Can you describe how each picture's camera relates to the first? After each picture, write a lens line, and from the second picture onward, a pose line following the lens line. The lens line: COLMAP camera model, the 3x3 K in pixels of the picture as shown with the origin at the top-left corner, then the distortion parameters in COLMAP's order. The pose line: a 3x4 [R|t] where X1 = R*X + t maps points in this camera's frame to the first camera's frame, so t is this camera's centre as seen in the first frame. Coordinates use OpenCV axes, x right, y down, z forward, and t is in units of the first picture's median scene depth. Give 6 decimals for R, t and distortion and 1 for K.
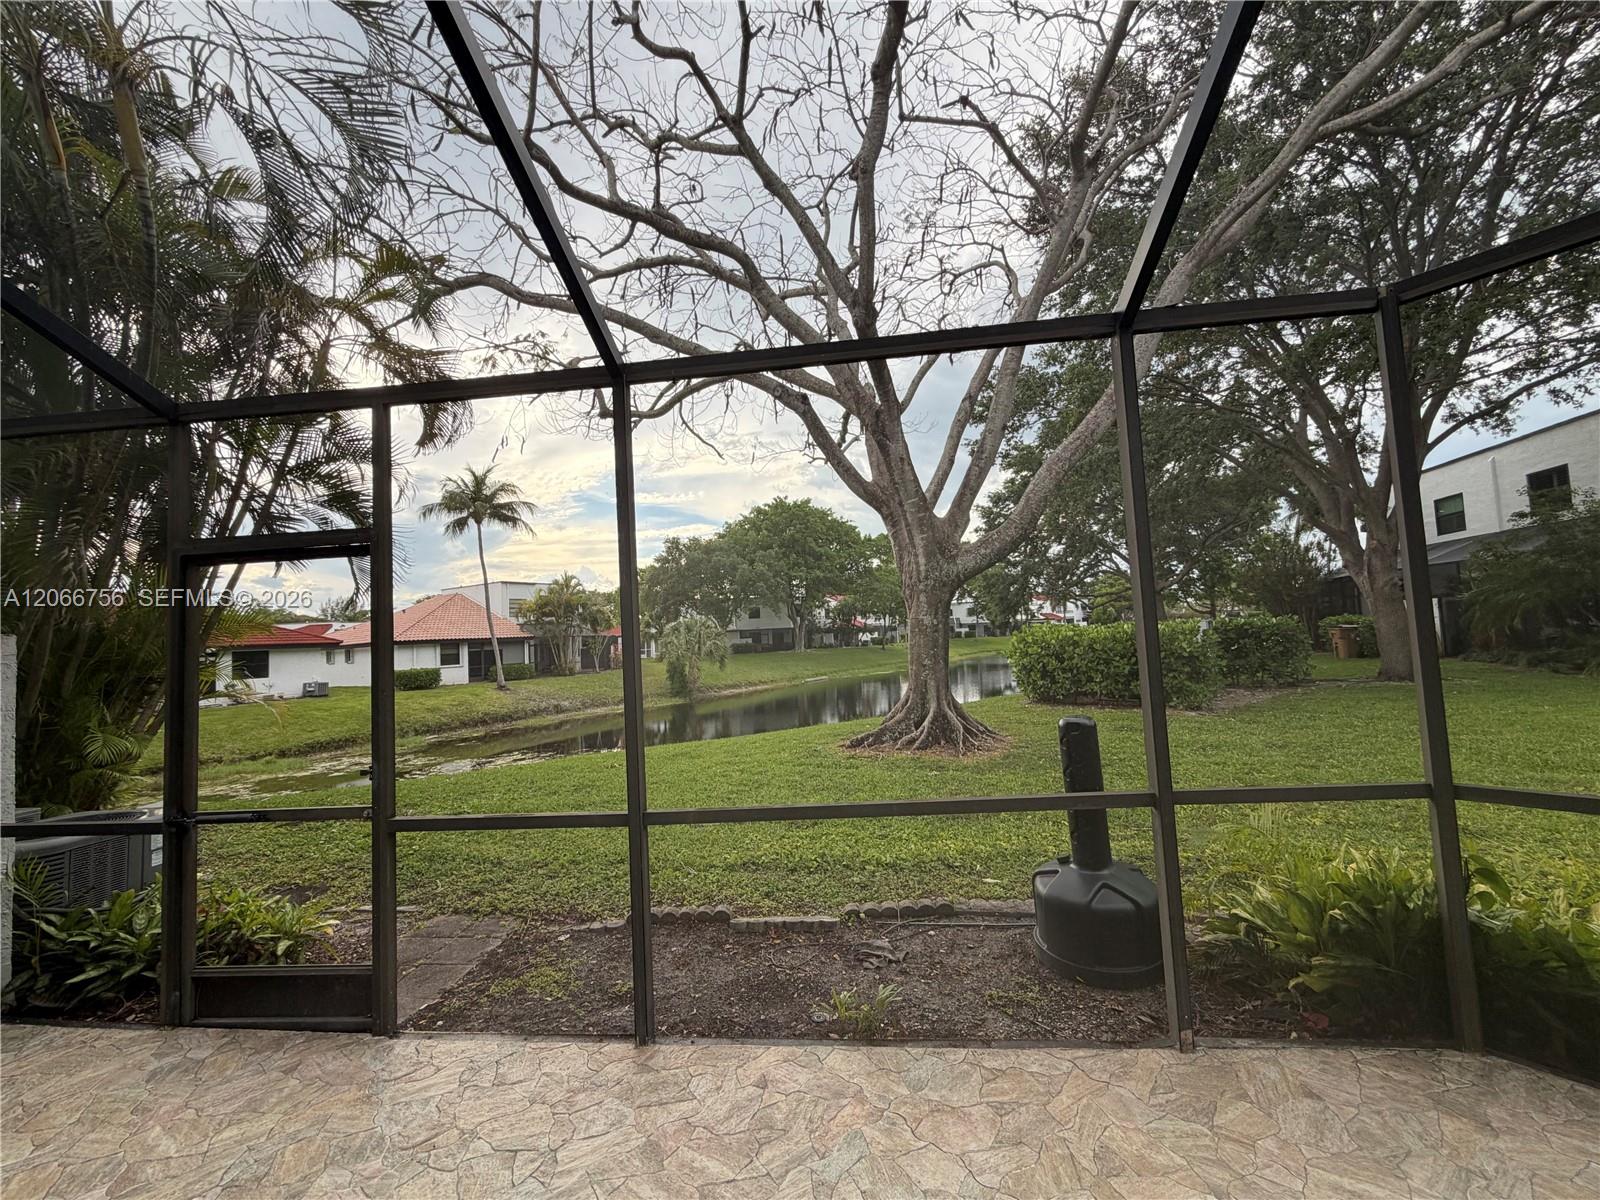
lens RADIAL K [[637.8, 0, 796.3], [0, 637.8, 601.5], [0, 0, 1]] dist [0.000576, -0.000572]
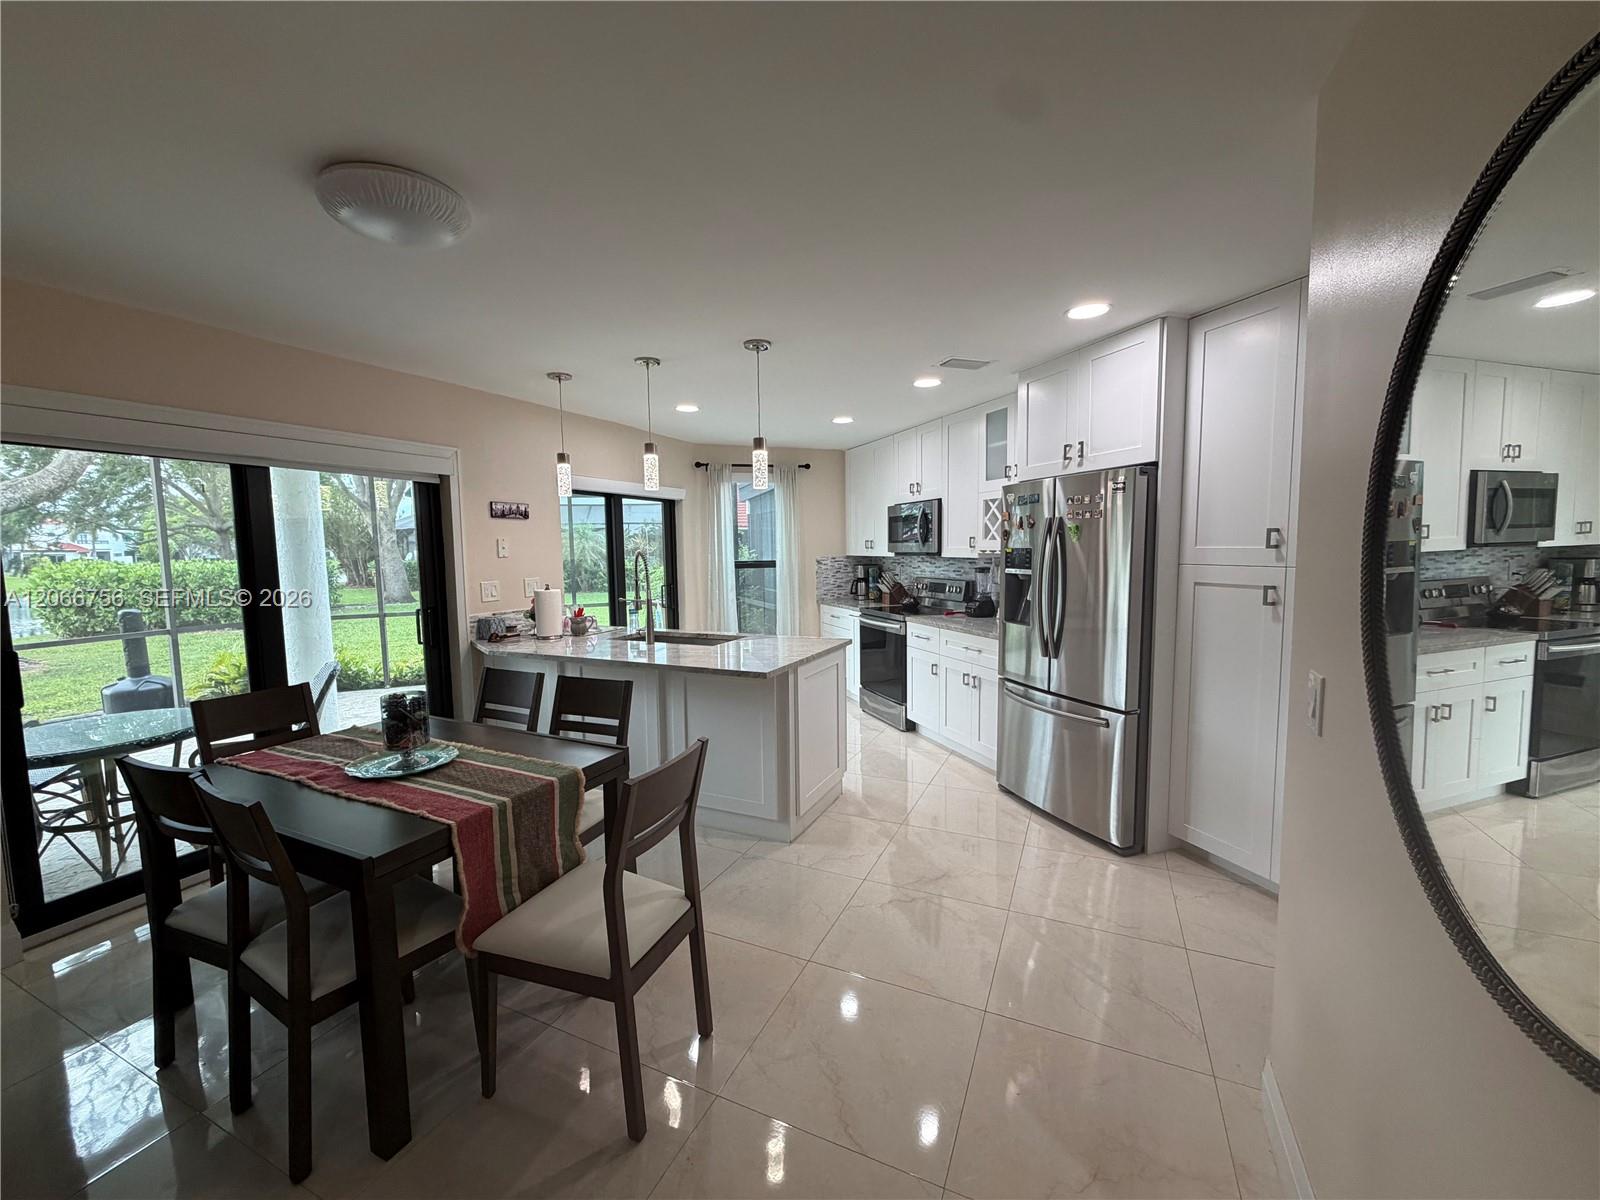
lens RADIAL K [[637.8, 0, 796.3], [0, 637.8, 601.5], [0, 0, 1]] dist [0.000576, -0.000572]
pose [[0.332169, -0.034835, 0.942576, -0.205310], [-0.055362, 0.996875, 0.056352, -0.022726], [-0.941594, -0.070901, 0.329202, -0.446357]]
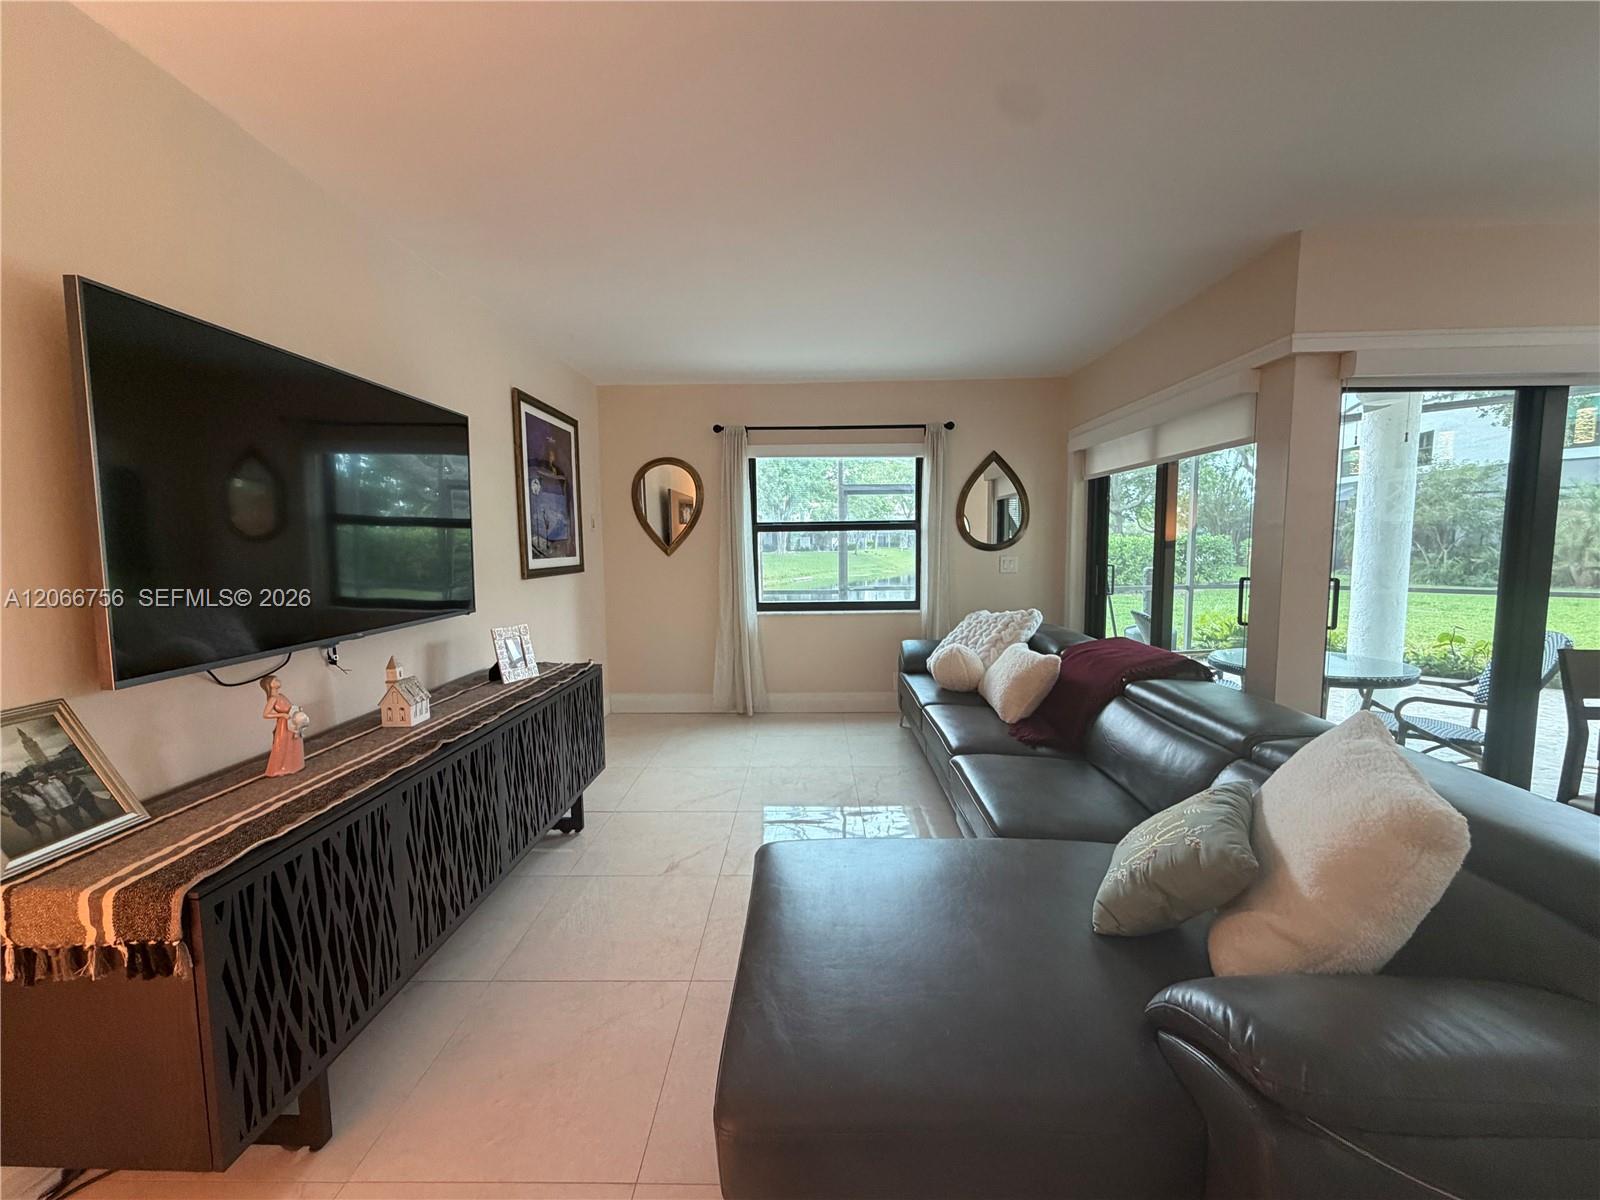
lens RADIAL K [[637.8, 0, 796.3], [0, 637.8, 601.5], [0, 0, 1]] dist [0.000576, -0.000572]
pose [[0.995977, 0.031756, 0.083791, -0.301656], [-0.043921, 0.988073, 0.147588, -0.001122], [-0.078105, -0.150675, 0.985493, -0.366324]]
